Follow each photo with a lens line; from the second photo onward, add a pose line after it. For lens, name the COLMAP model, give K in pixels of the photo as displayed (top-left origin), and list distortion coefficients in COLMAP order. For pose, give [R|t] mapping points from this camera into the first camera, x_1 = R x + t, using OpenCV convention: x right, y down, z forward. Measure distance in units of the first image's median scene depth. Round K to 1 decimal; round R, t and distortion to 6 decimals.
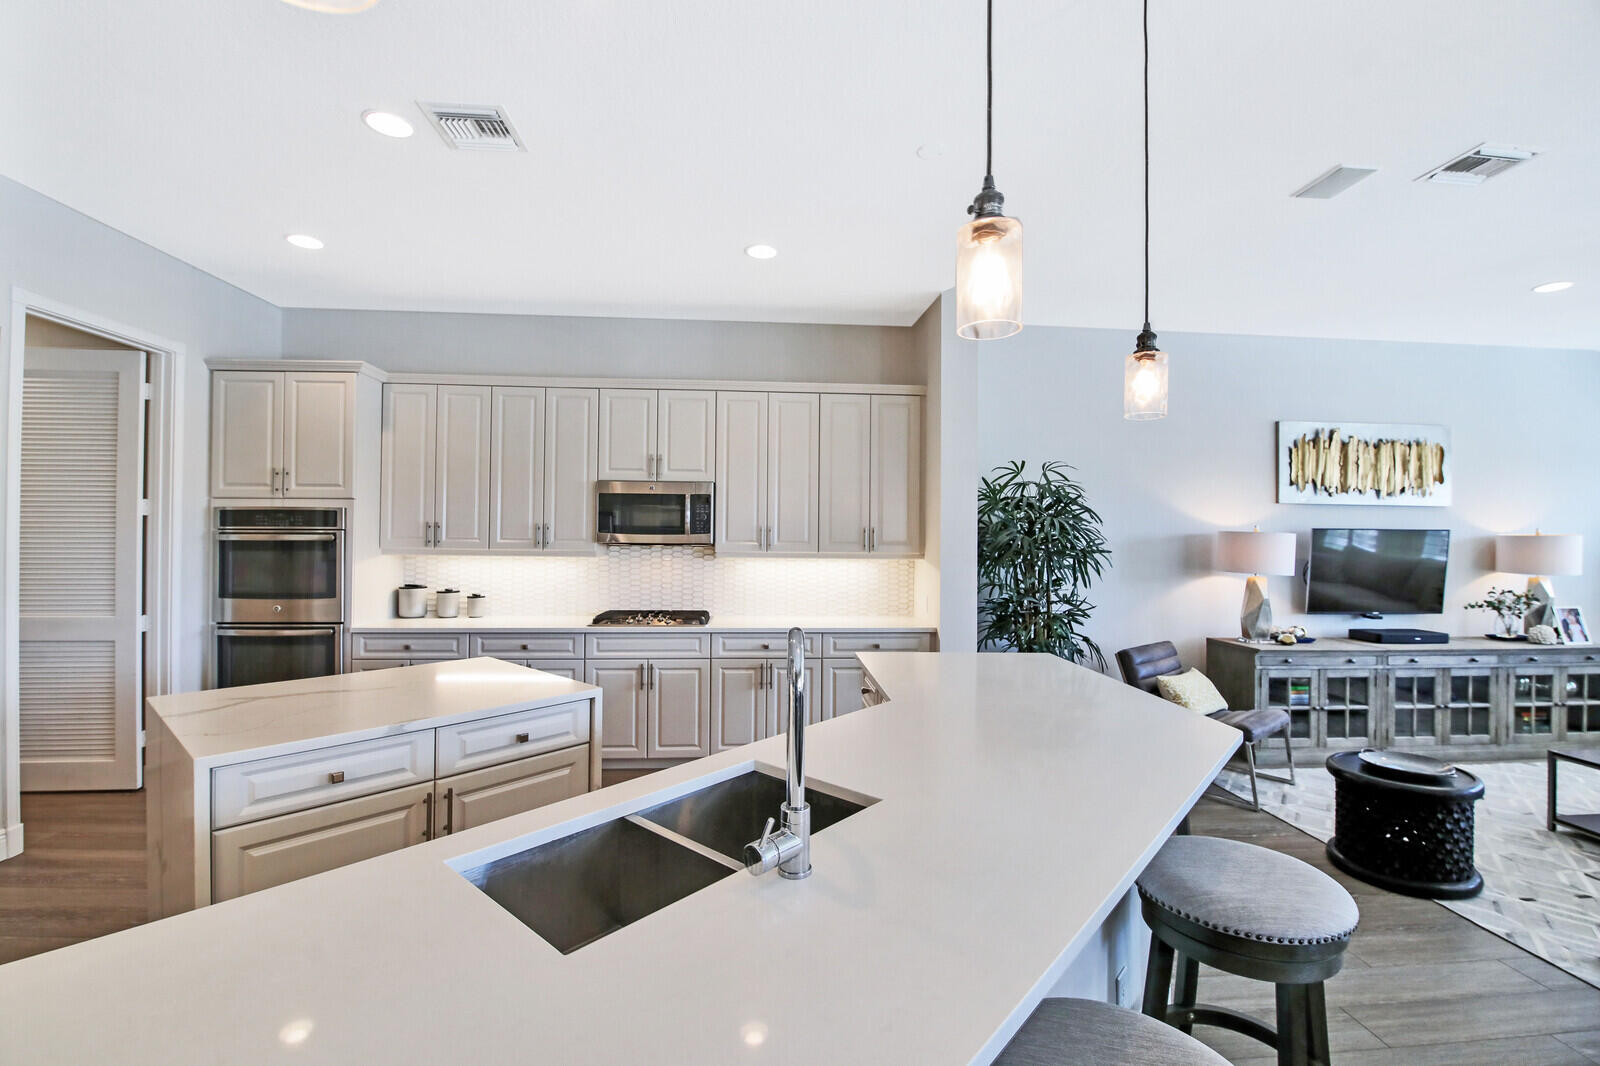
lens RADIAL K [[692.2, 0, 828.5], [0, 692.2, 557.0], [0, 0, 1]] dist [-0.000510, -0.000580]
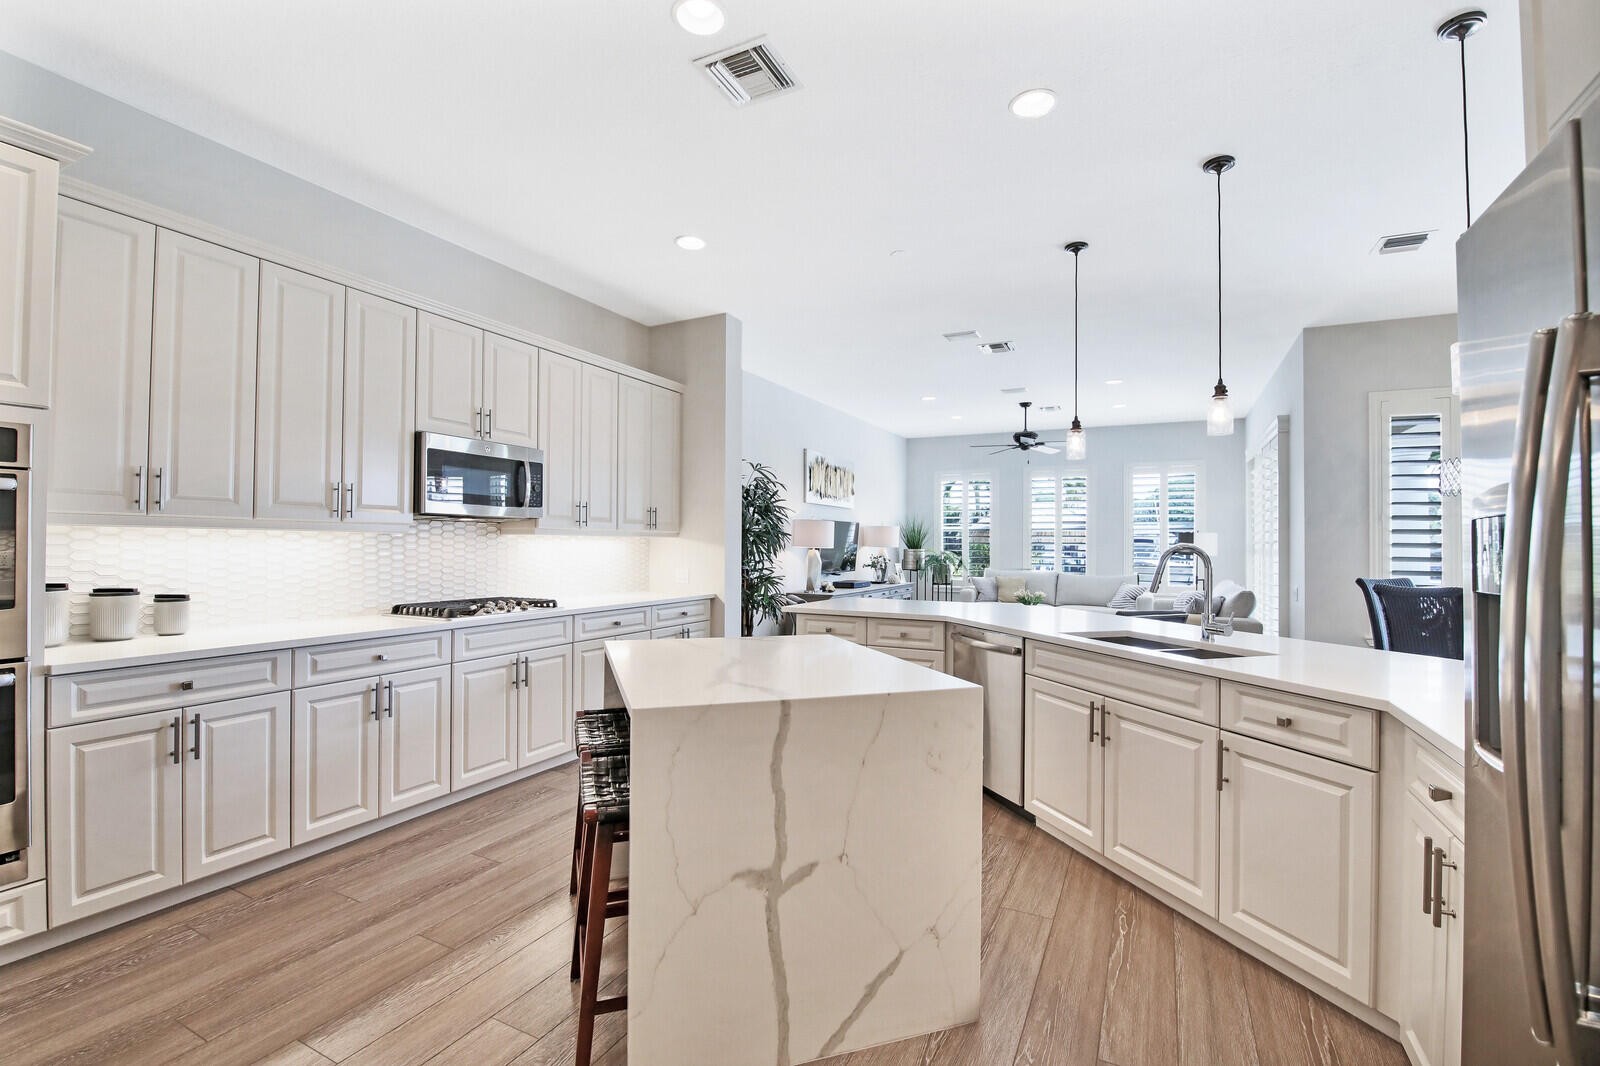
lens RADIAL K [[727.4, 0, 804.0], [0, 727.4, 533.7], [0, 0, 1]] dist [-0.009795, -0.001289]
pose [[0.509299, 0.008799, 0.860545, -0.794112], [0.023823, 0.999420, -0.024318, 0.030136], [-0.860260, 0.032886, 0.508794, 0.238922]]
